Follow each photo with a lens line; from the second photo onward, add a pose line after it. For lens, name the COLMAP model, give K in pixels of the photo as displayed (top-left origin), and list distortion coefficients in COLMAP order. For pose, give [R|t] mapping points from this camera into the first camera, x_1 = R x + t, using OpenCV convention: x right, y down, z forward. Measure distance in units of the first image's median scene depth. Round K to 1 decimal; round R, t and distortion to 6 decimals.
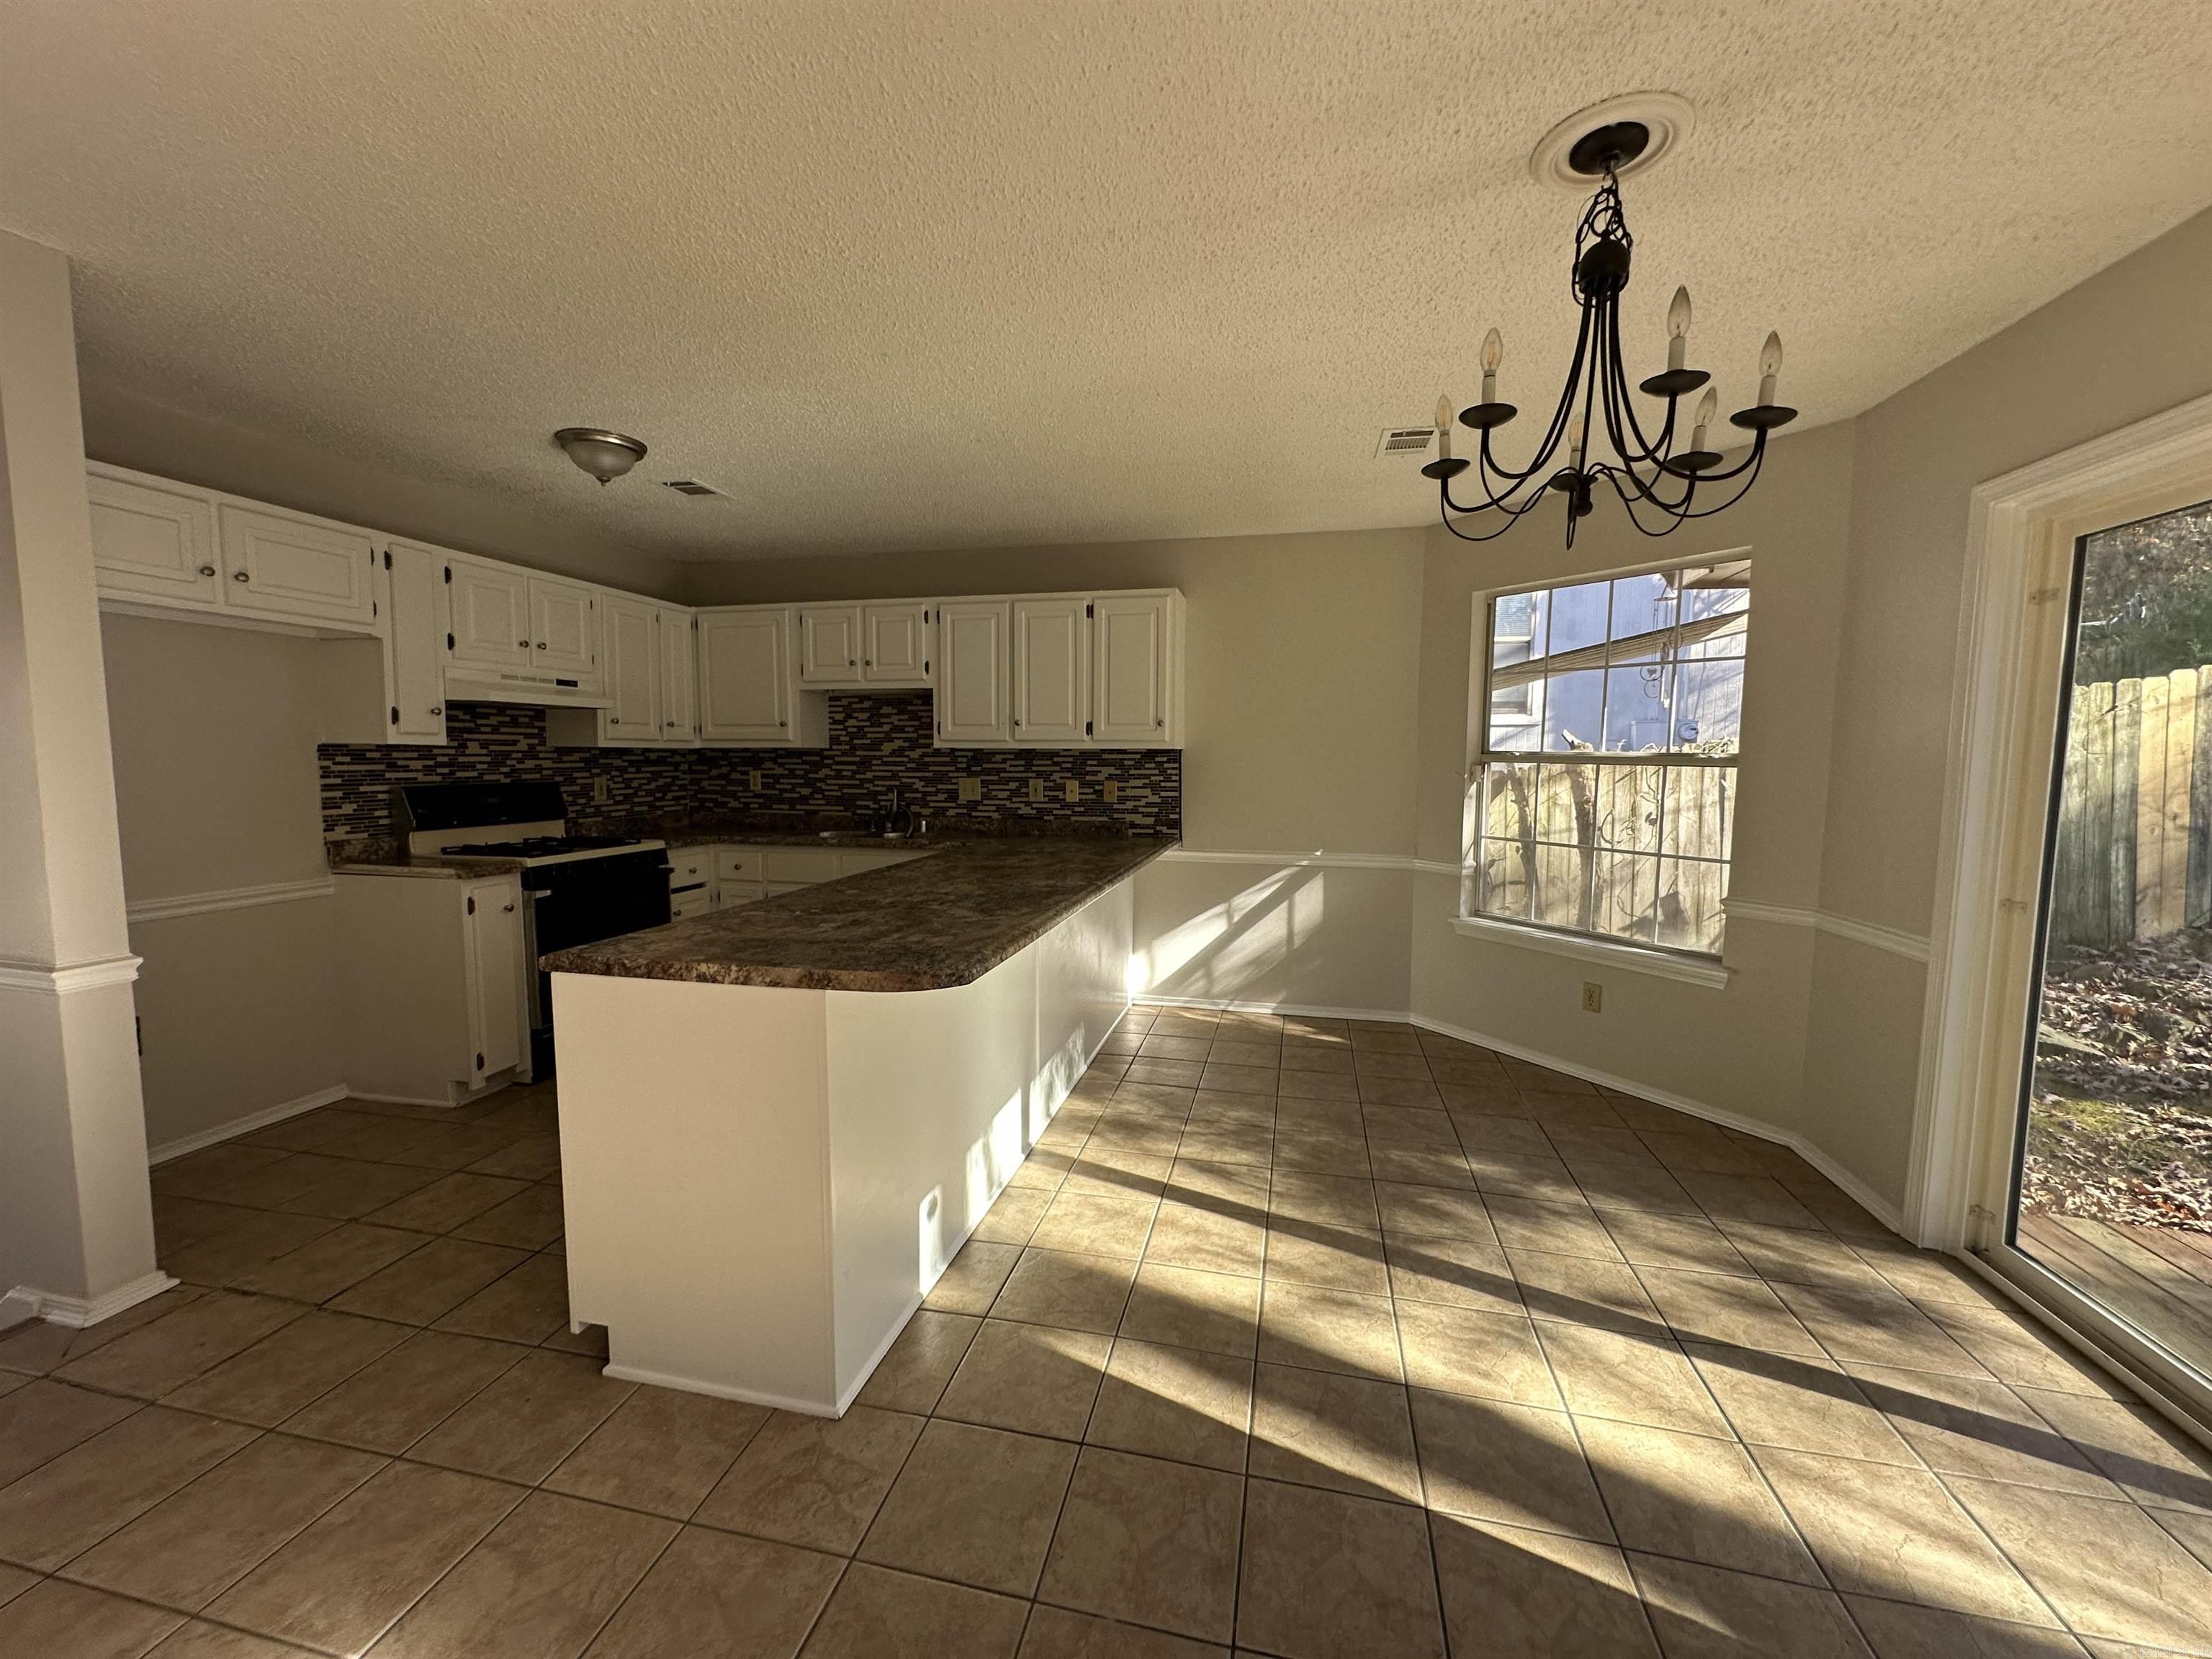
lens RADIAL K [[880.7, 0, 1104.5], [0, 880.7, 831.0], [0, 0, 1]] dist [-0.001754, 0.000341]
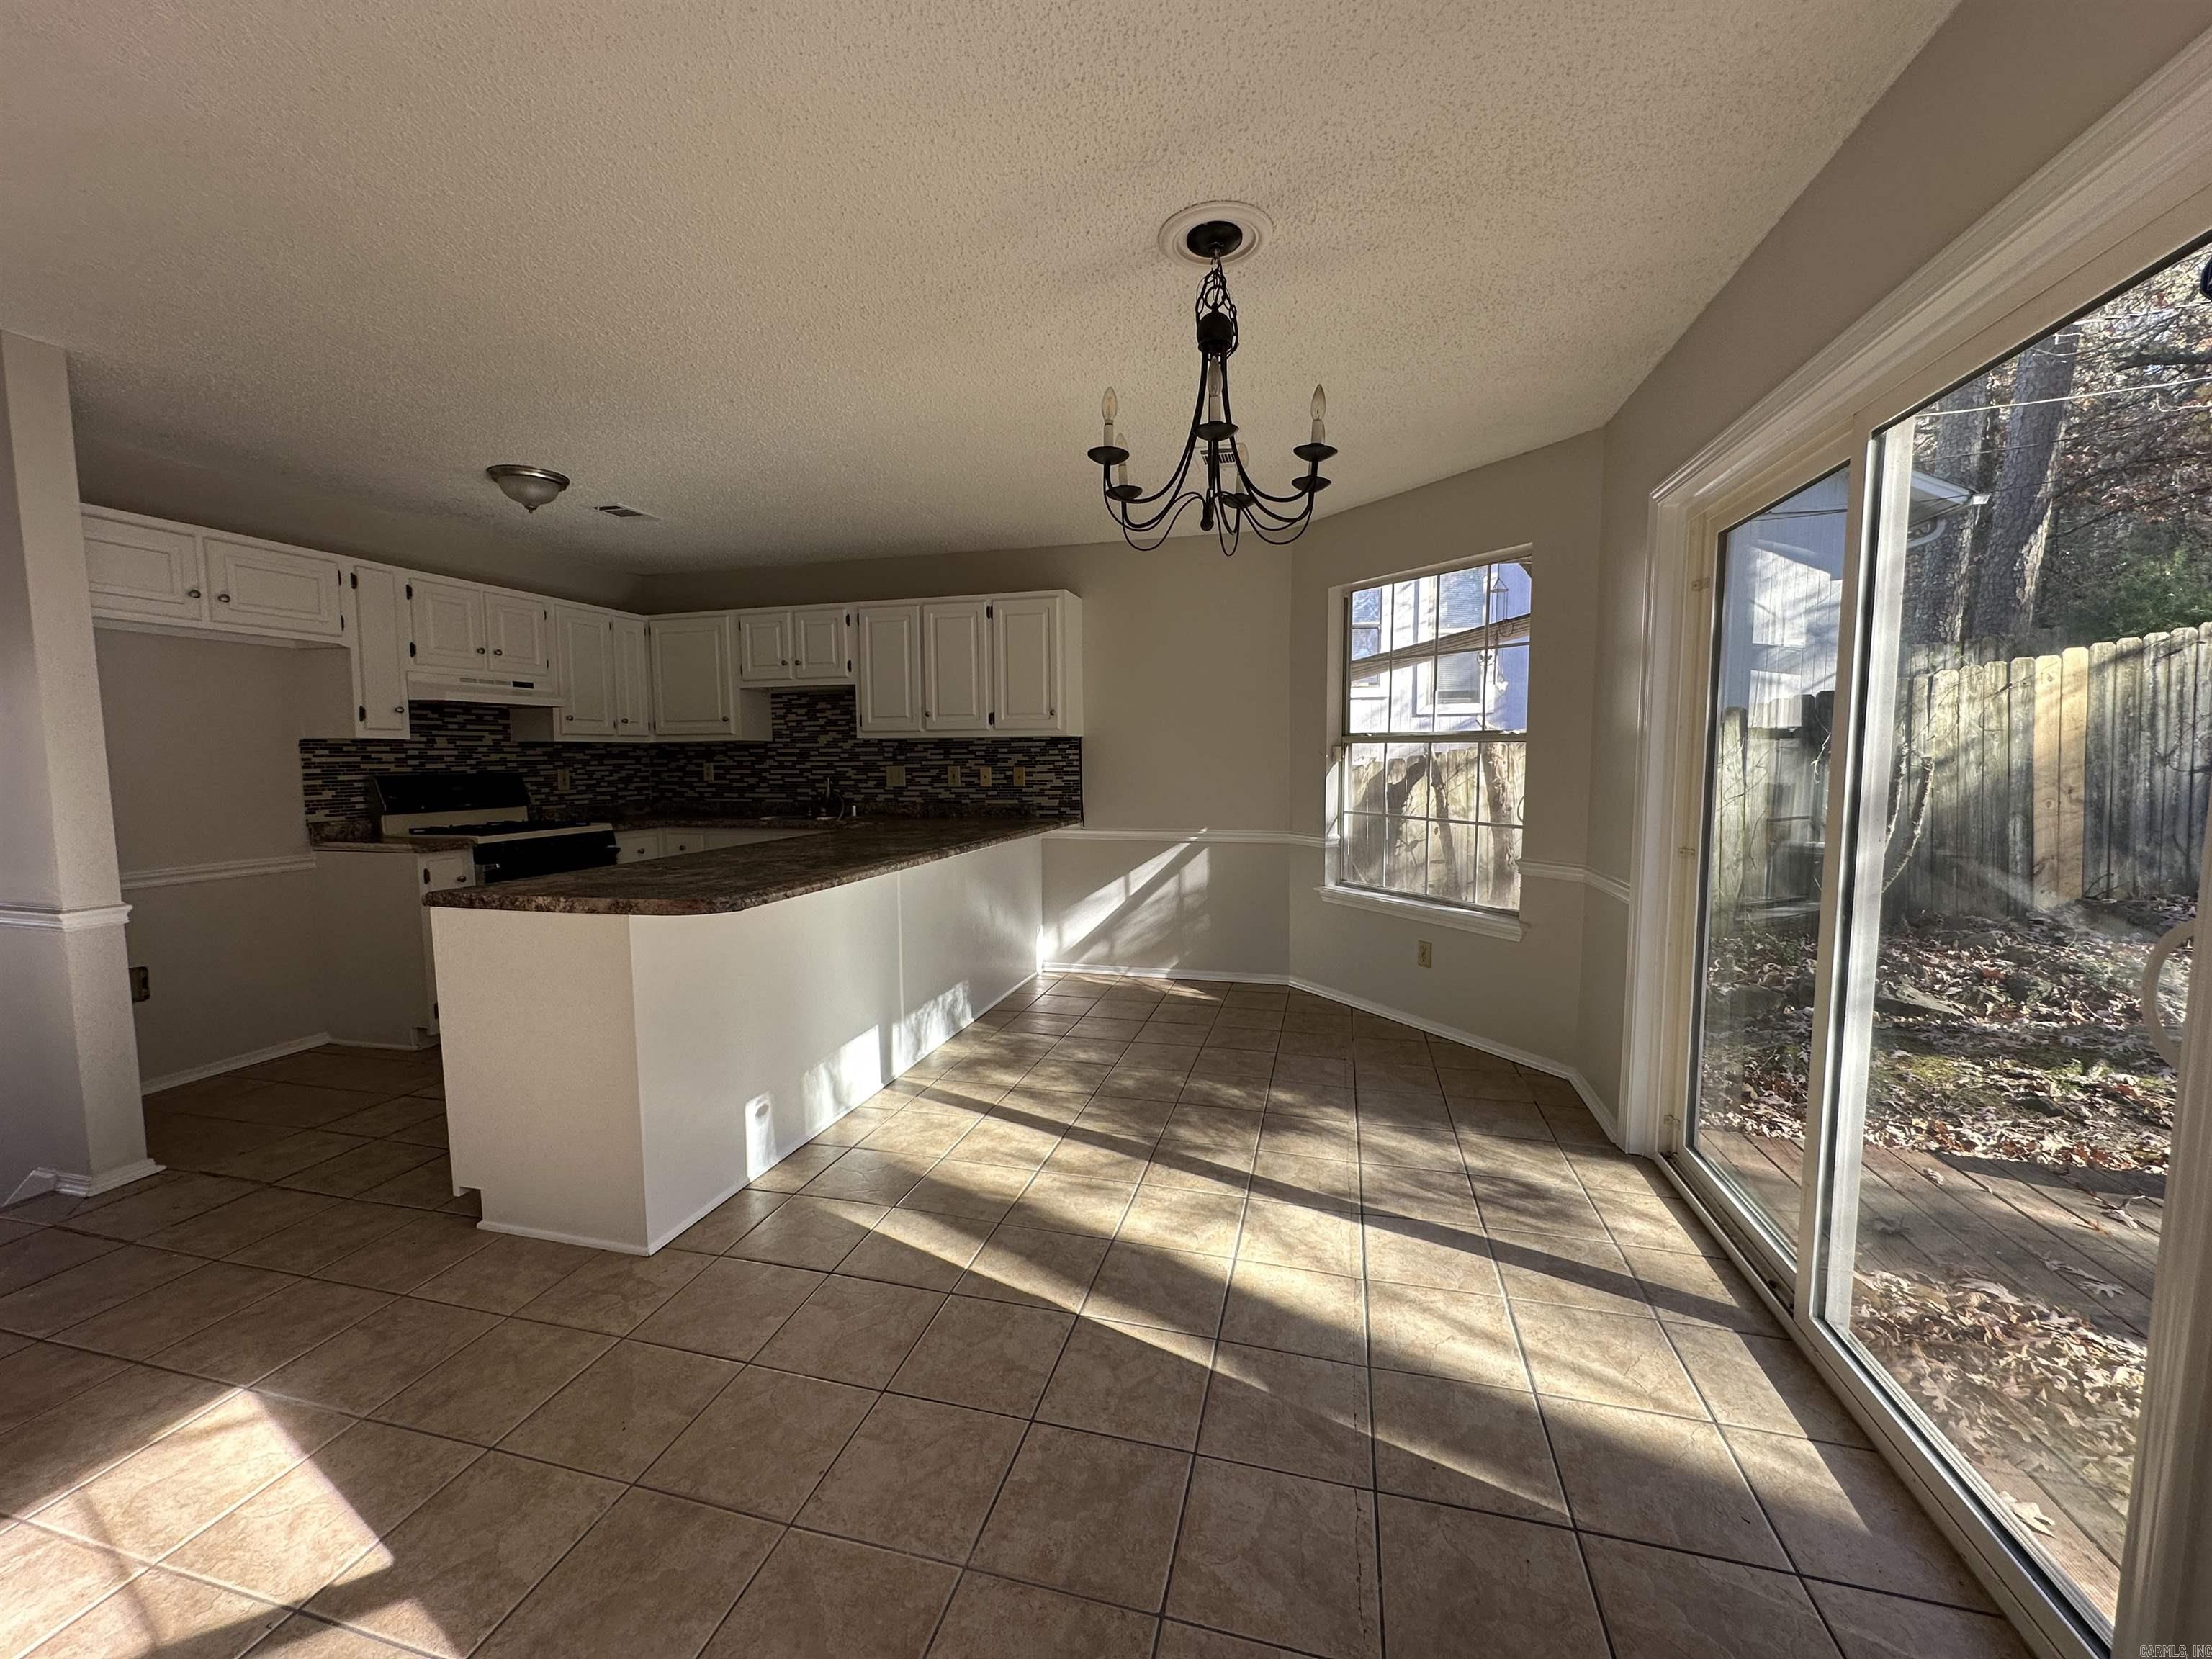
lens RADIAL K [[880.7, 0, 1104.5], [0, 880.7, 831.0], [0, 0, 1]] dist [-0.001754, 0.000341]
pose [[0.999253, -0.010321, -0.037230, 0.198361], [0.010342, 0.999946, 0.000380, 0.030776], [0.037224, -0.000765, 0.999307, -0.117006]]
